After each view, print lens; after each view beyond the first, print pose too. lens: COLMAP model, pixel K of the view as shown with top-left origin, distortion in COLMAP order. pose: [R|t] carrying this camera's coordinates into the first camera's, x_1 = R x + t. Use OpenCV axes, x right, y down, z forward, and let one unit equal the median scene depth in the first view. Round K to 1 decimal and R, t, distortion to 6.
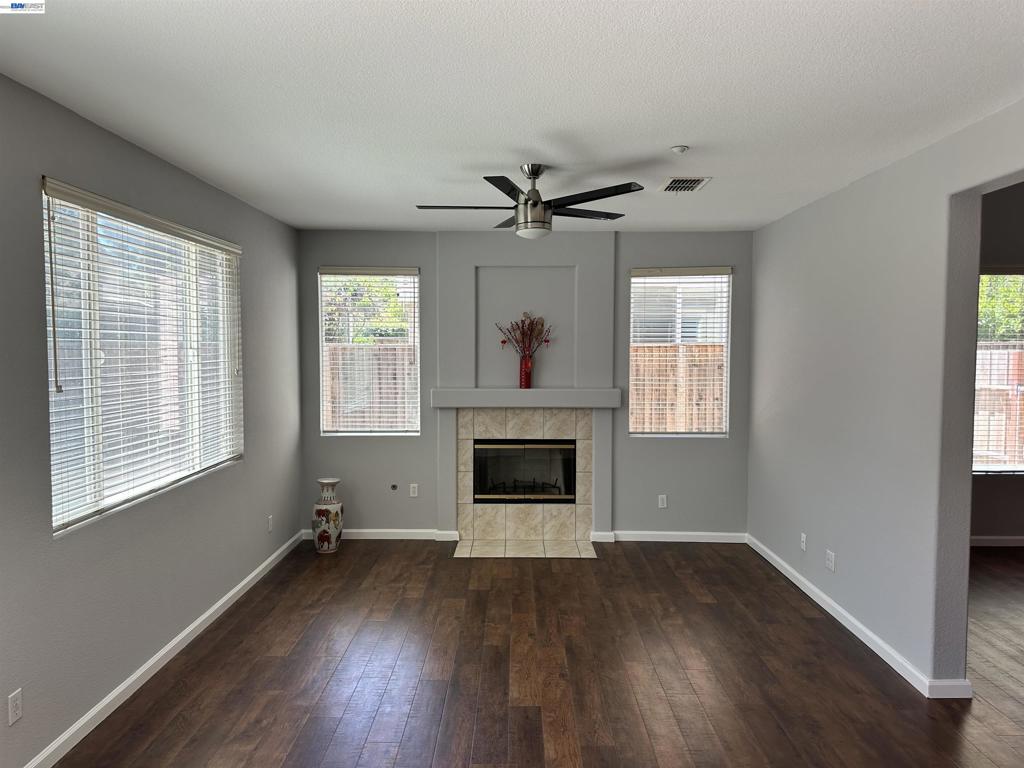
lens RADIAL K [[727.5, 0, 506.8], [0, 727.5, 393.2], [0, 0, 1]] dist [0.061125, -0.054908]
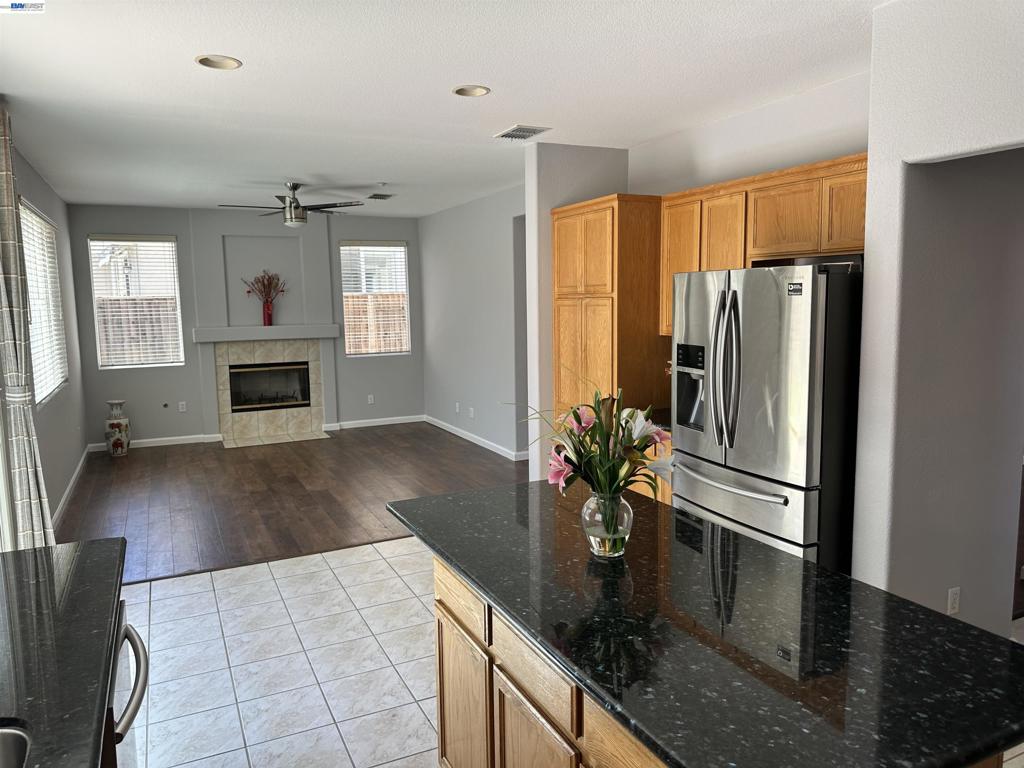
lens RADIAL K [[727.5, 0, 510.8], [0, 727.5, 387.0], [0, 0, 1]] dist [0.061125, -0.054908]
pose [[0.898561, -0.069747, 0.433270, -0.170812], [0.045404, 0.996767, 0.066294, 0.037554], [-0.436493, -0.039897, 0.898823, -0.454578]]
